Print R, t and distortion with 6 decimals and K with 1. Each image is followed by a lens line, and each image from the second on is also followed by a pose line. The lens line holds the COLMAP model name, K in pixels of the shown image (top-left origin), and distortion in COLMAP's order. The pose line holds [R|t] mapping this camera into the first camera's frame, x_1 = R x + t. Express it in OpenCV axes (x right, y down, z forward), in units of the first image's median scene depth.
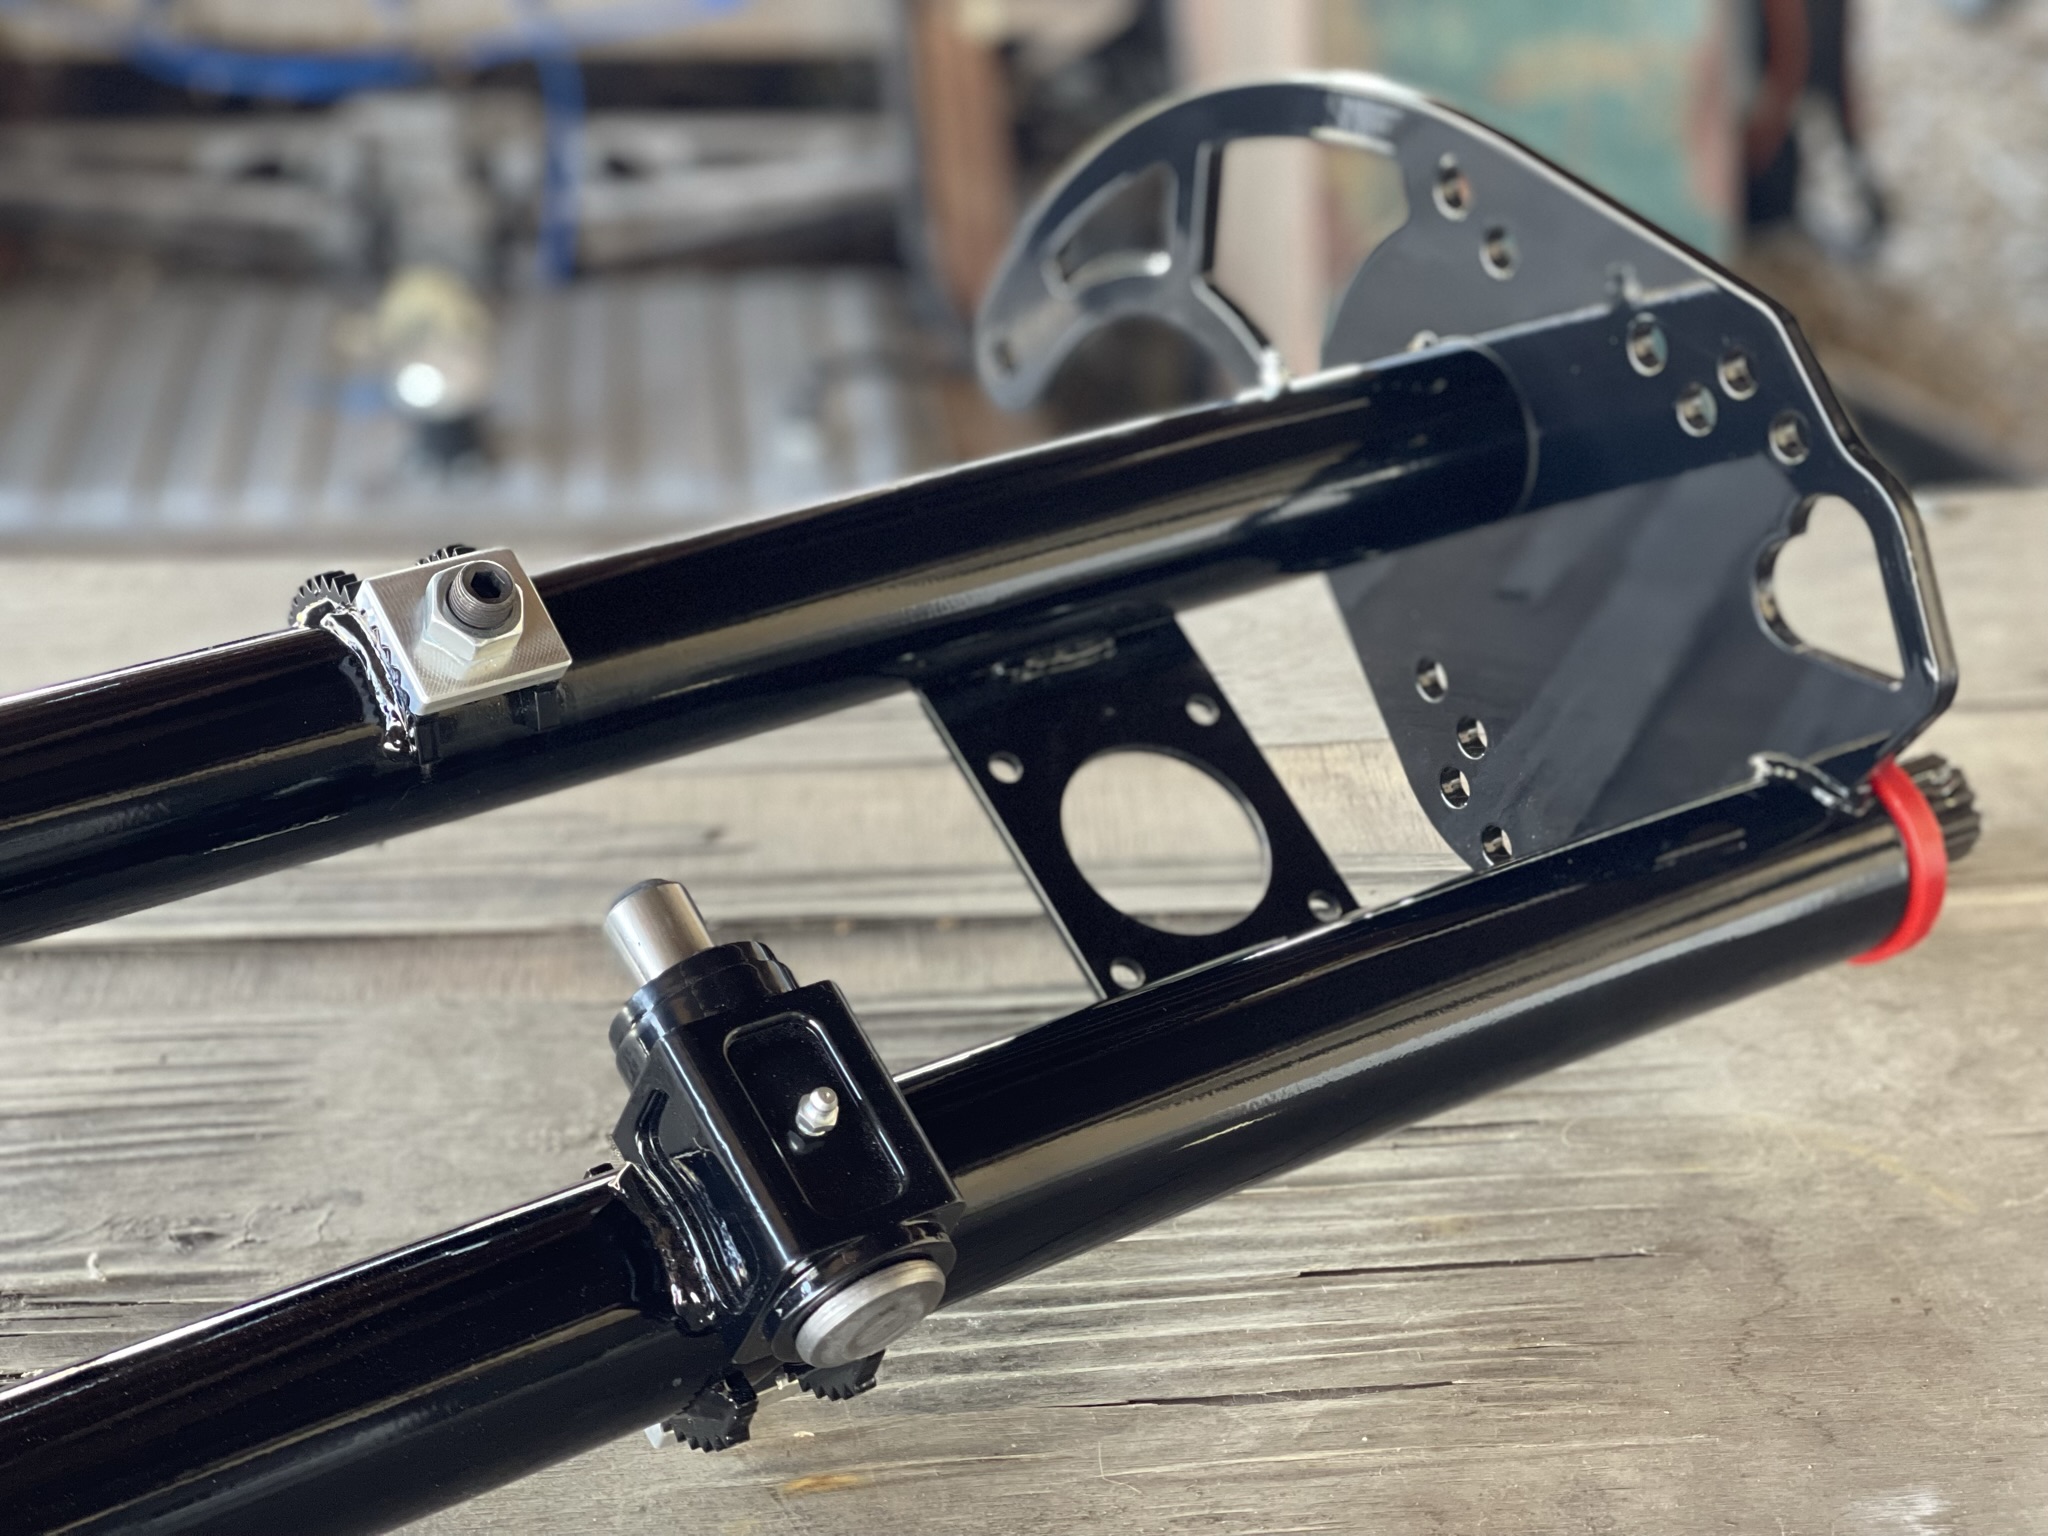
lens RADIAL K [[3802.4, 0, 1039.0], [0, 3802.4, 694.8], [0, 0, 1]] dist [0.182823, 0.000000]
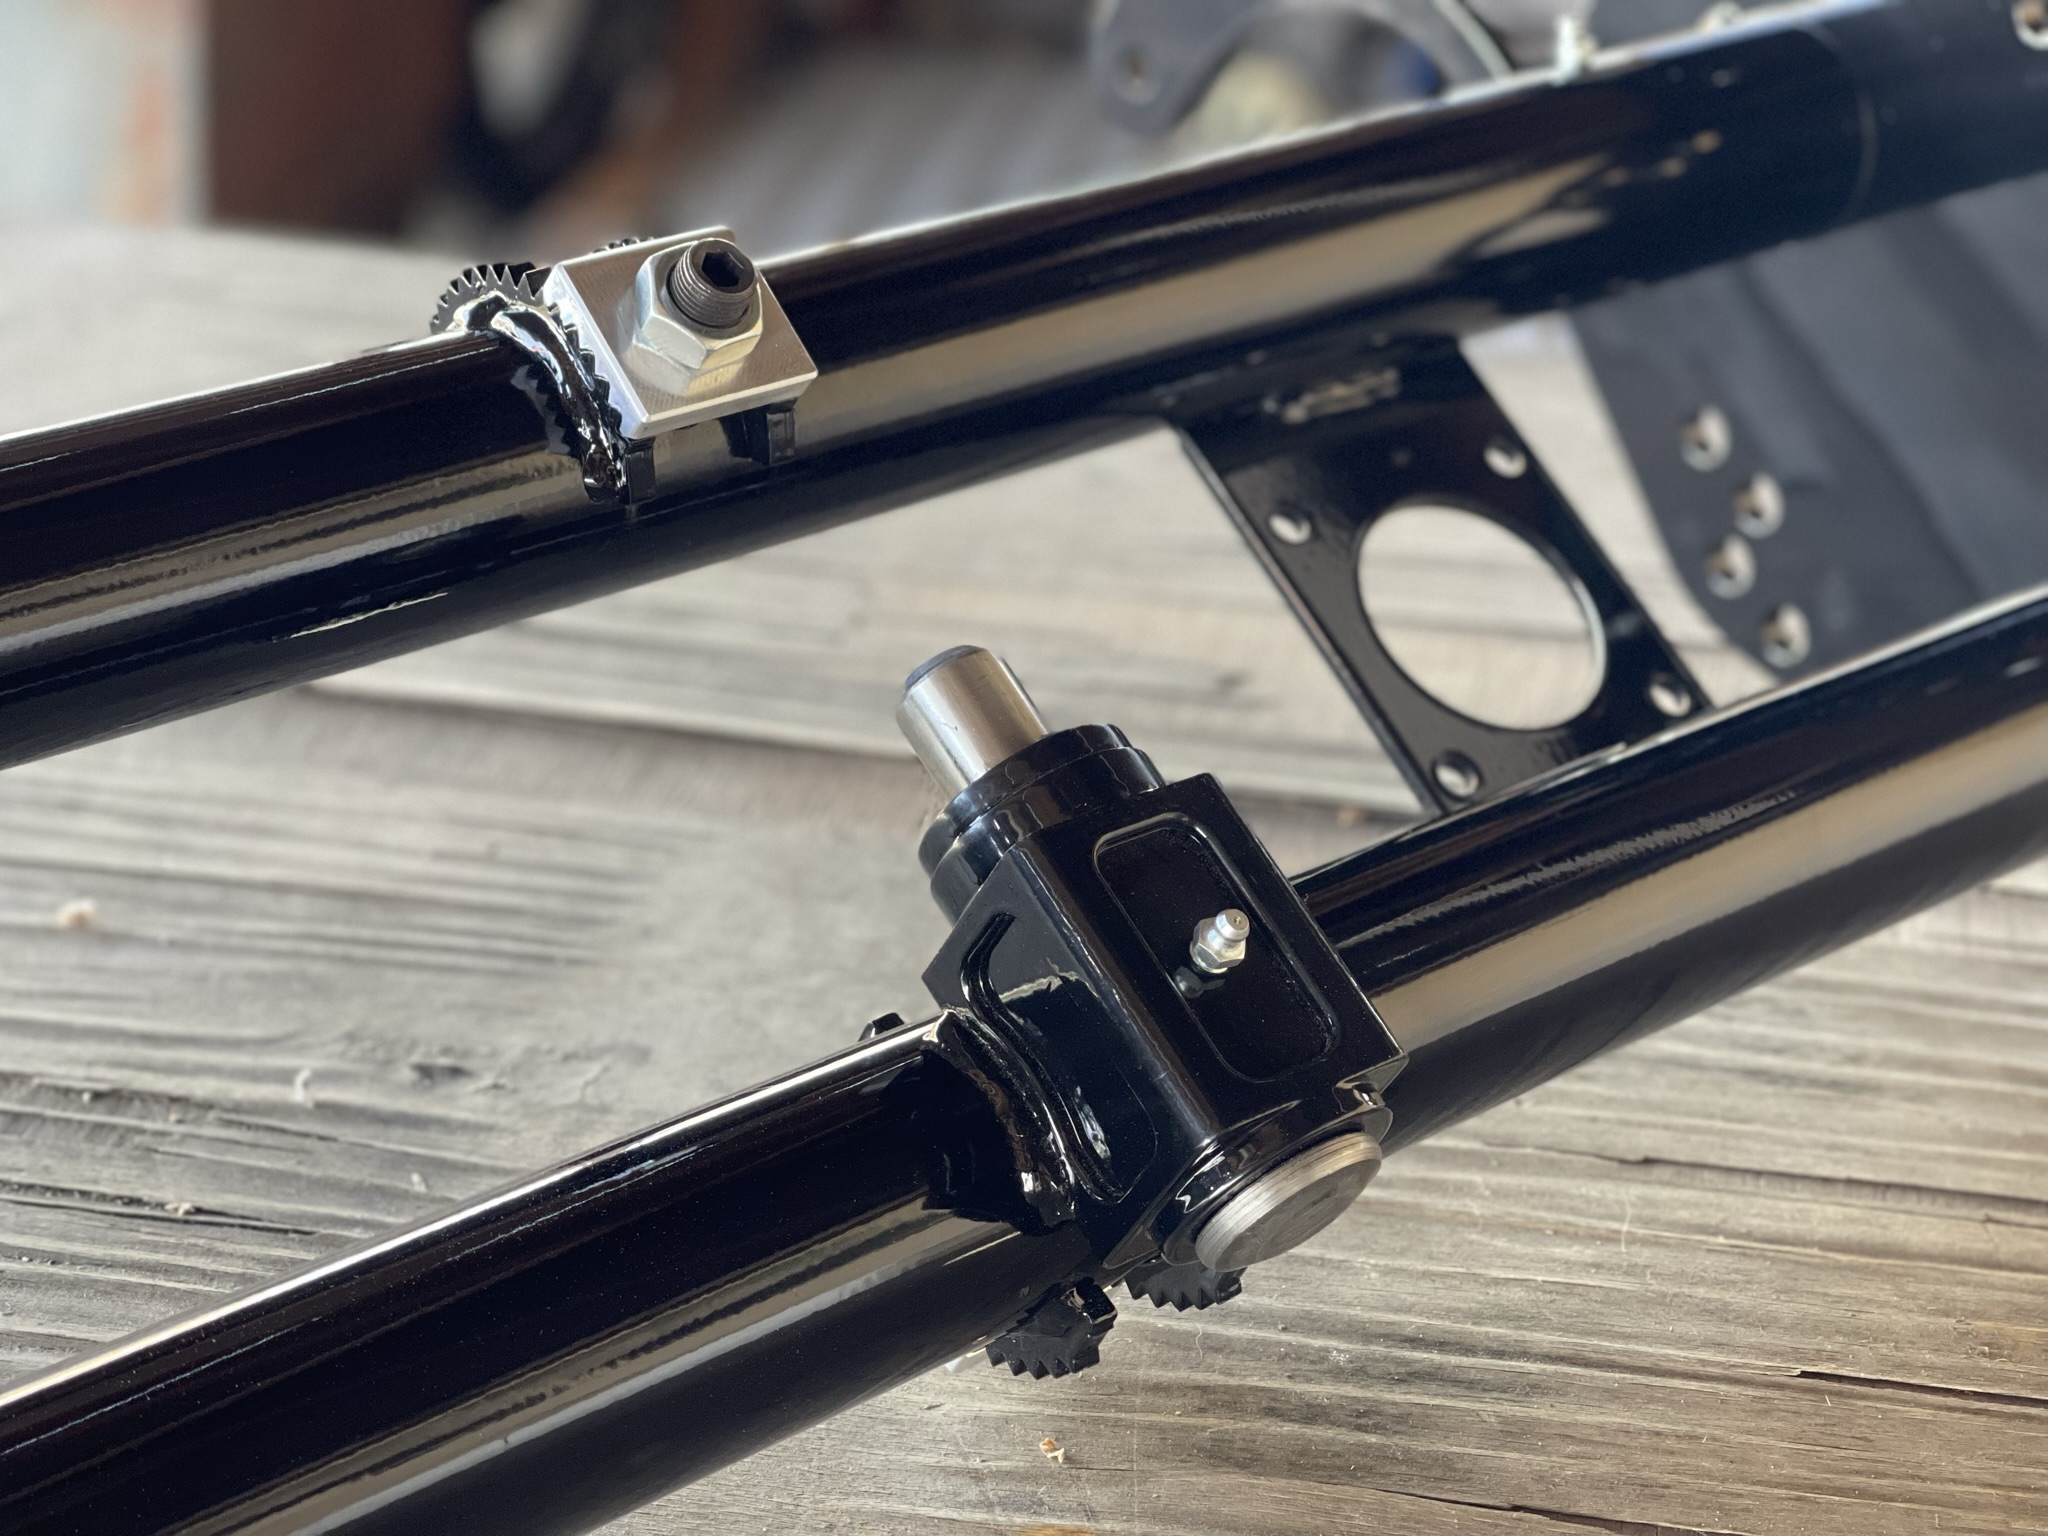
lens RADIAL K [[3802.4, 0, 1057.8], [0, 3802.4, 820.7], [0, 0, 1]] dist [0.182823, 0.000000]
pose [[0.964316, 0.146681, -0.220408, 0.074217], [-0.132773, 0.988172, 0.076723, 0.010544], [0.229055, -0.044721, 0.972386, 0.252475]]
